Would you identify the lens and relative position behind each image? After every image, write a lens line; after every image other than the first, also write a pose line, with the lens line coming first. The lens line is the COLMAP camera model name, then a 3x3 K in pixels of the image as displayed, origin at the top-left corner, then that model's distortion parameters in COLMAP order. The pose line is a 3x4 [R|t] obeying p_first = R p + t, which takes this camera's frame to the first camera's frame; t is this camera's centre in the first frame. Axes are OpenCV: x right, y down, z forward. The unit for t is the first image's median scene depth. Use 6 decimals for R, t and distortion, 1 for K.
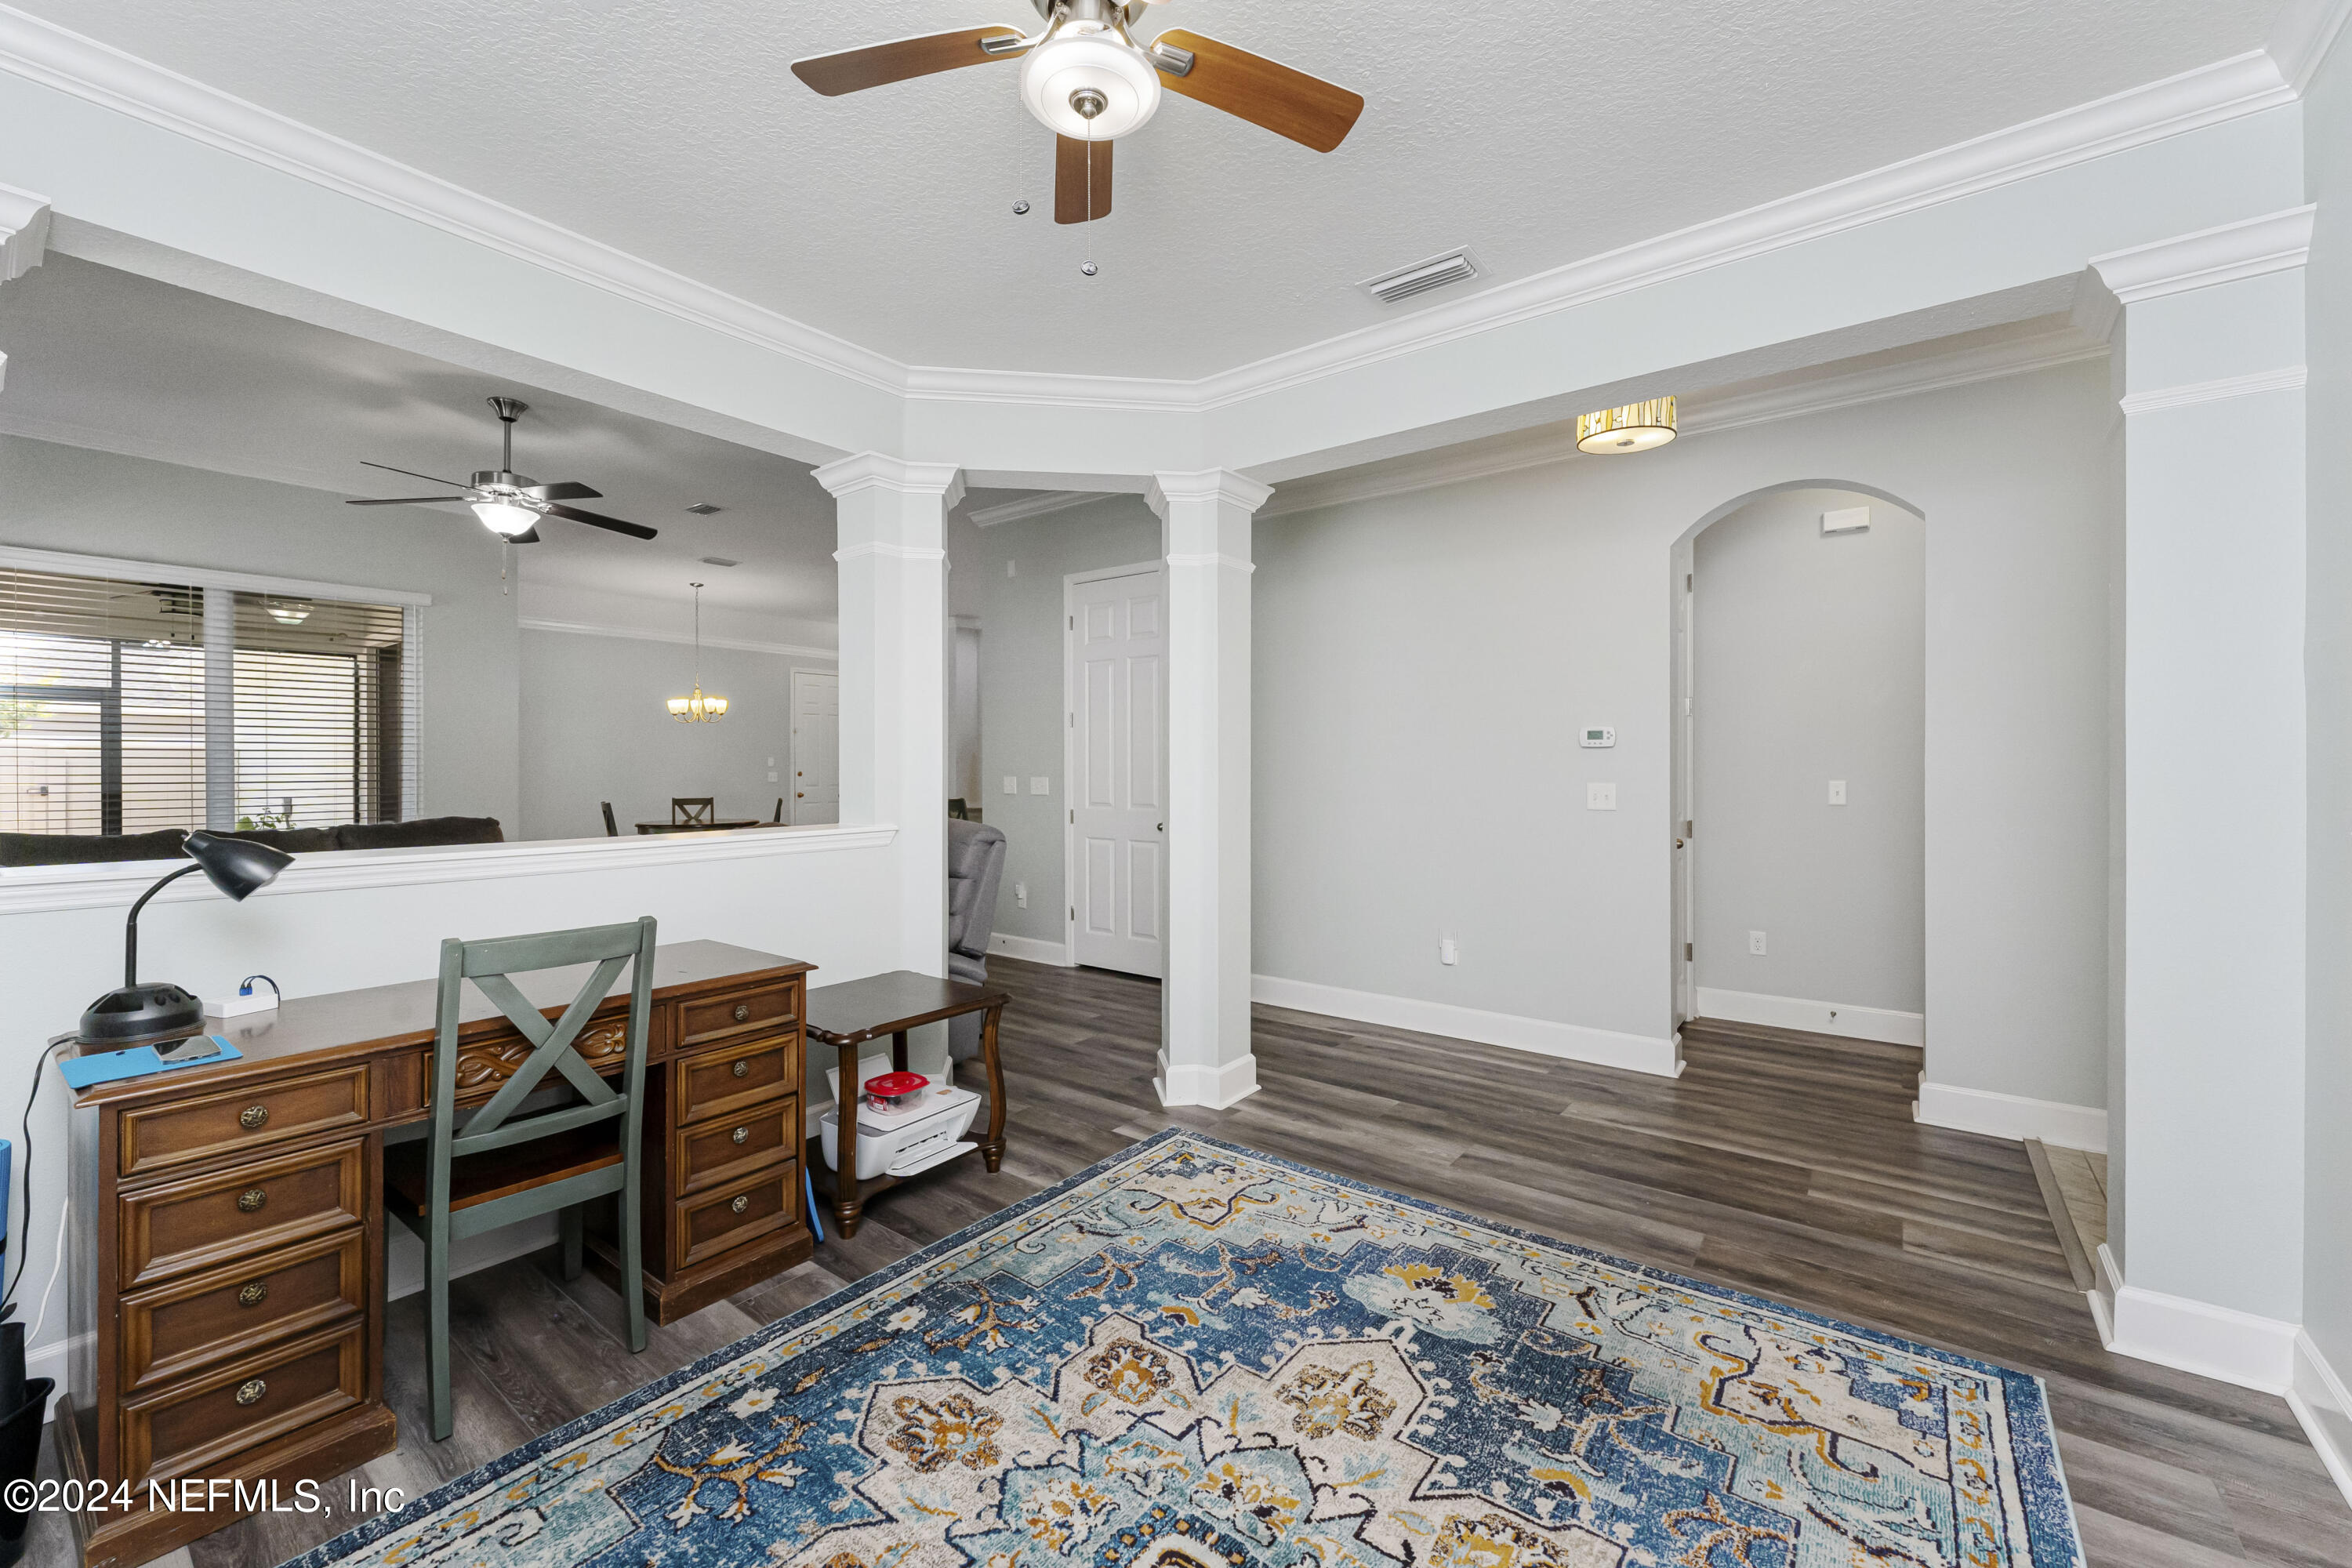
lens RADIAL K [[942.8, 0, 1165.5], [0, 942.8, 801.0], [0, 0, 1]] dist [-0.001864, 0.000701]
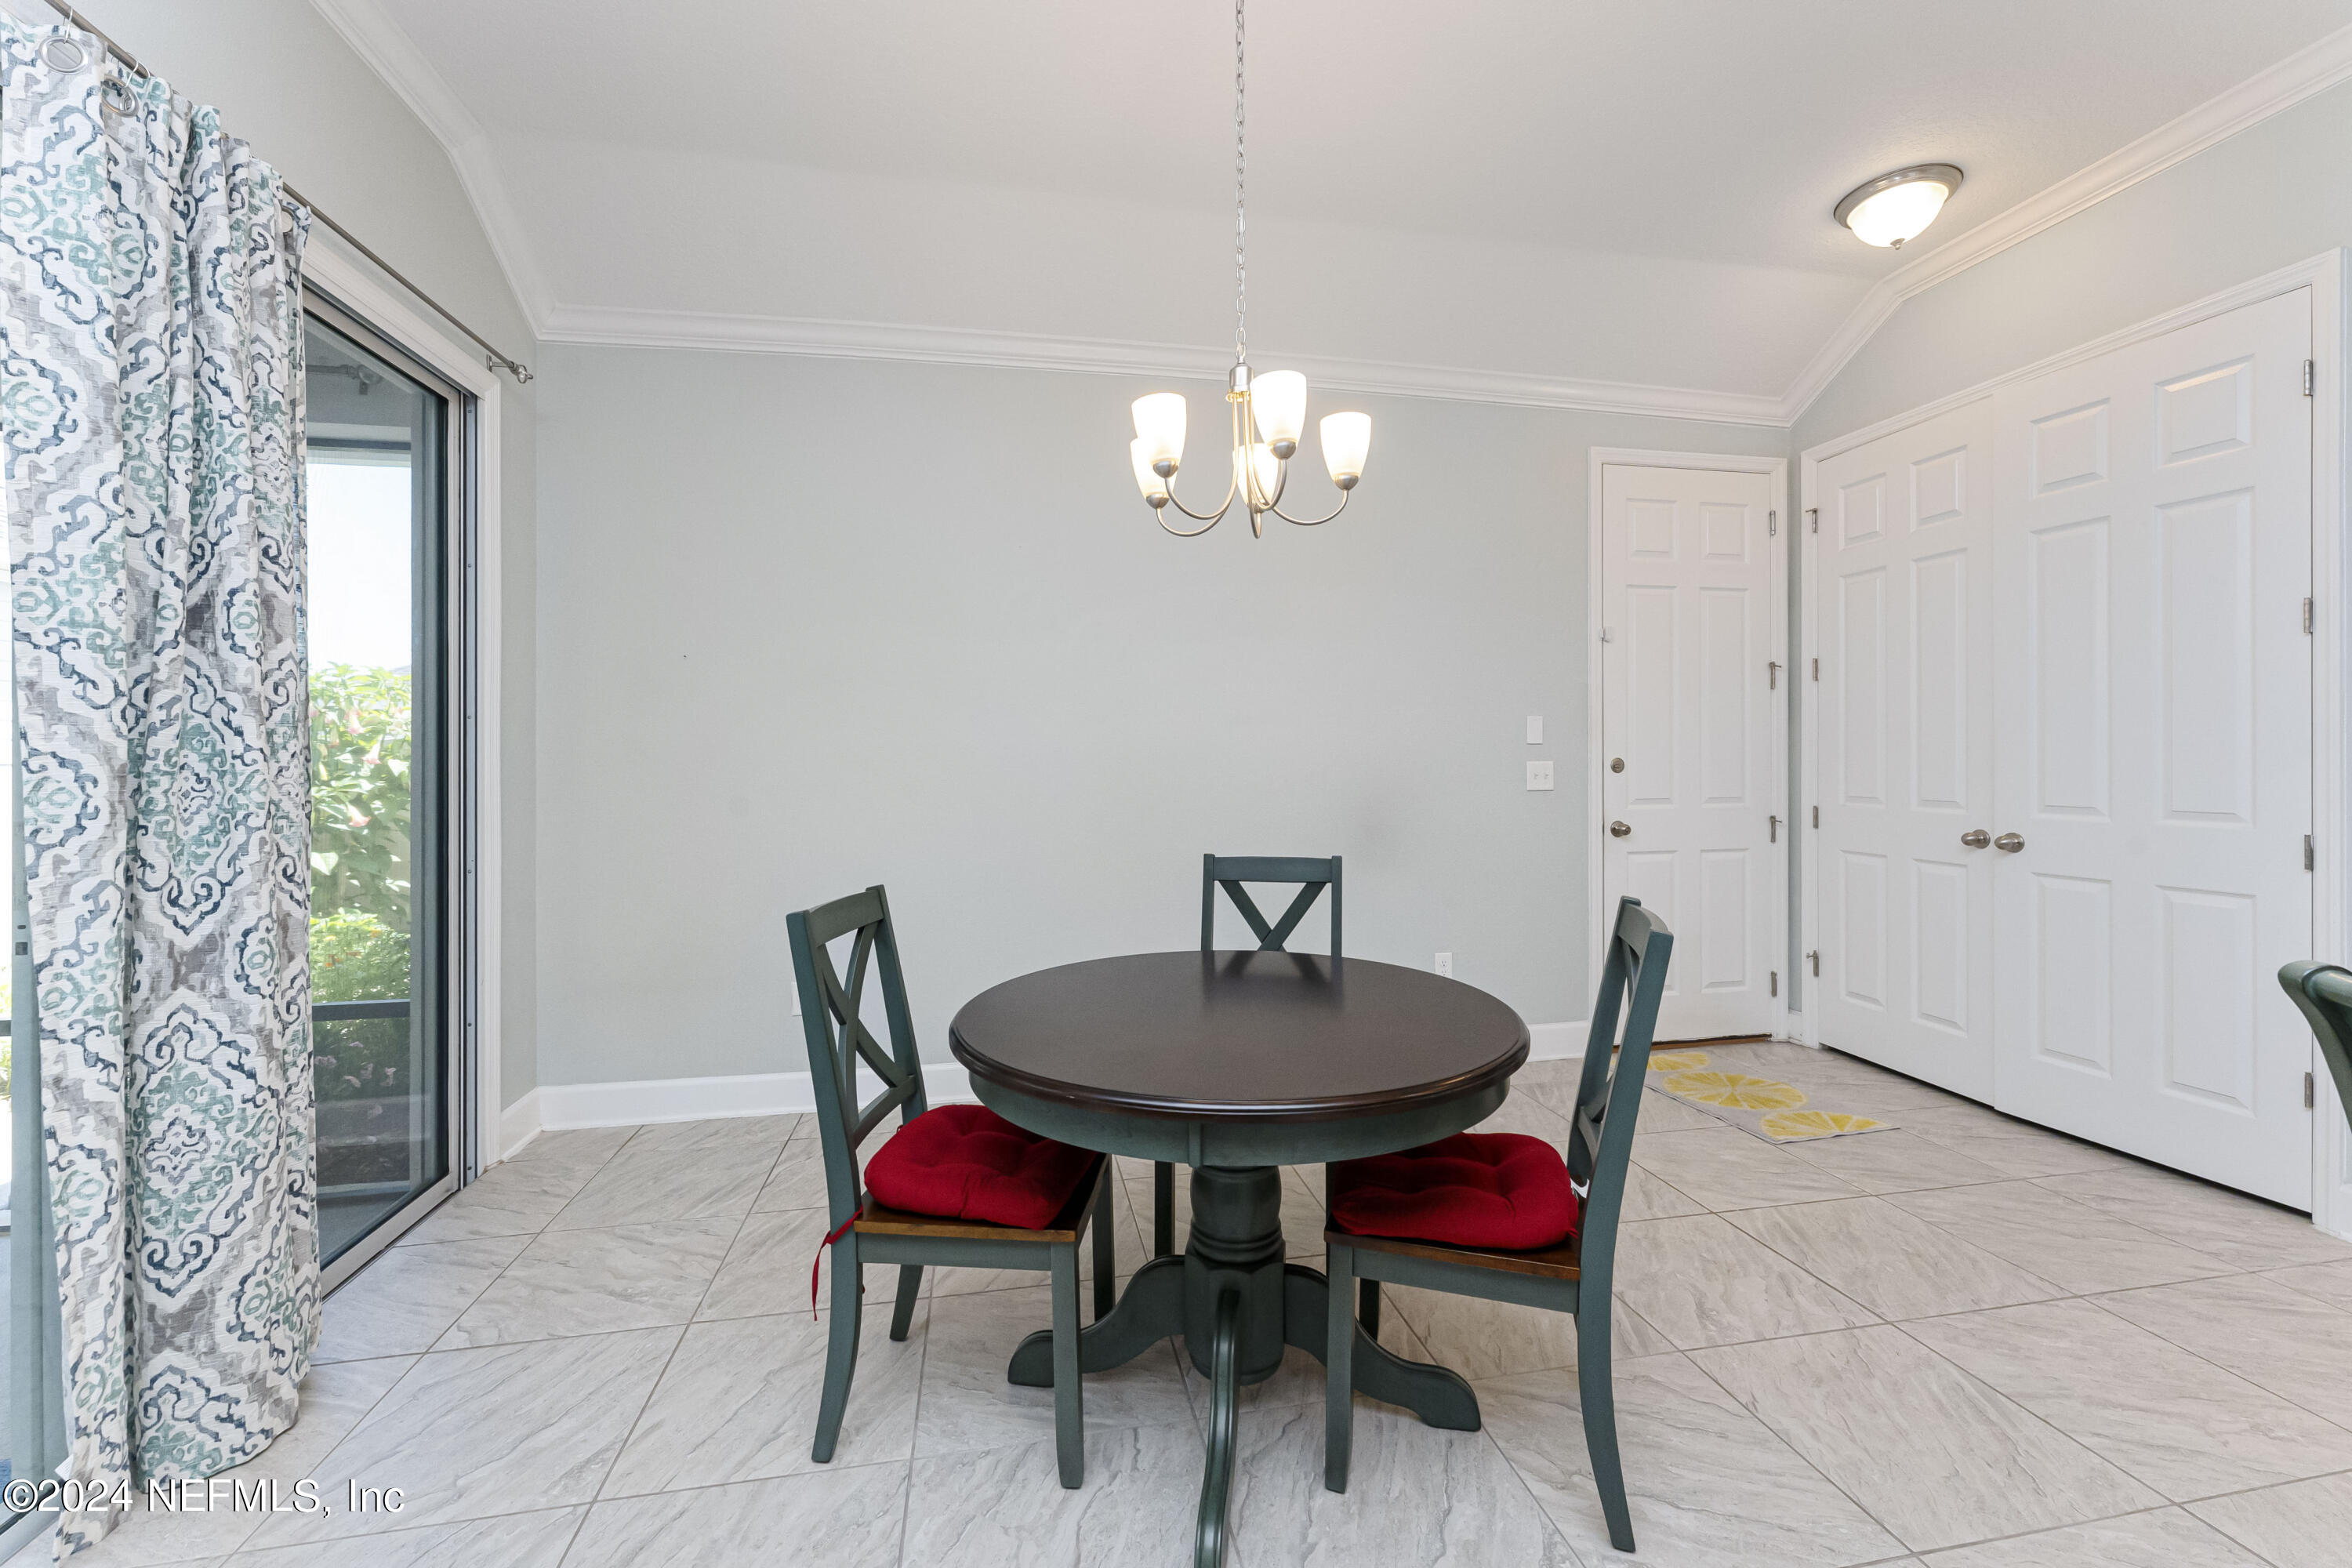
lens RADIAL K [[942.8, 0, 1177.5], [0, 942.8, 765.9], [0, 0, 1]] dist [-0.001864, 0.000701]
pose [[0.749622, -0.020383, -0.661552, -1.555998], [-0.001121, 0.999485, -0.032066, -0.094599], [0.661865, 0.024779, 0.749213, 3.537321]]
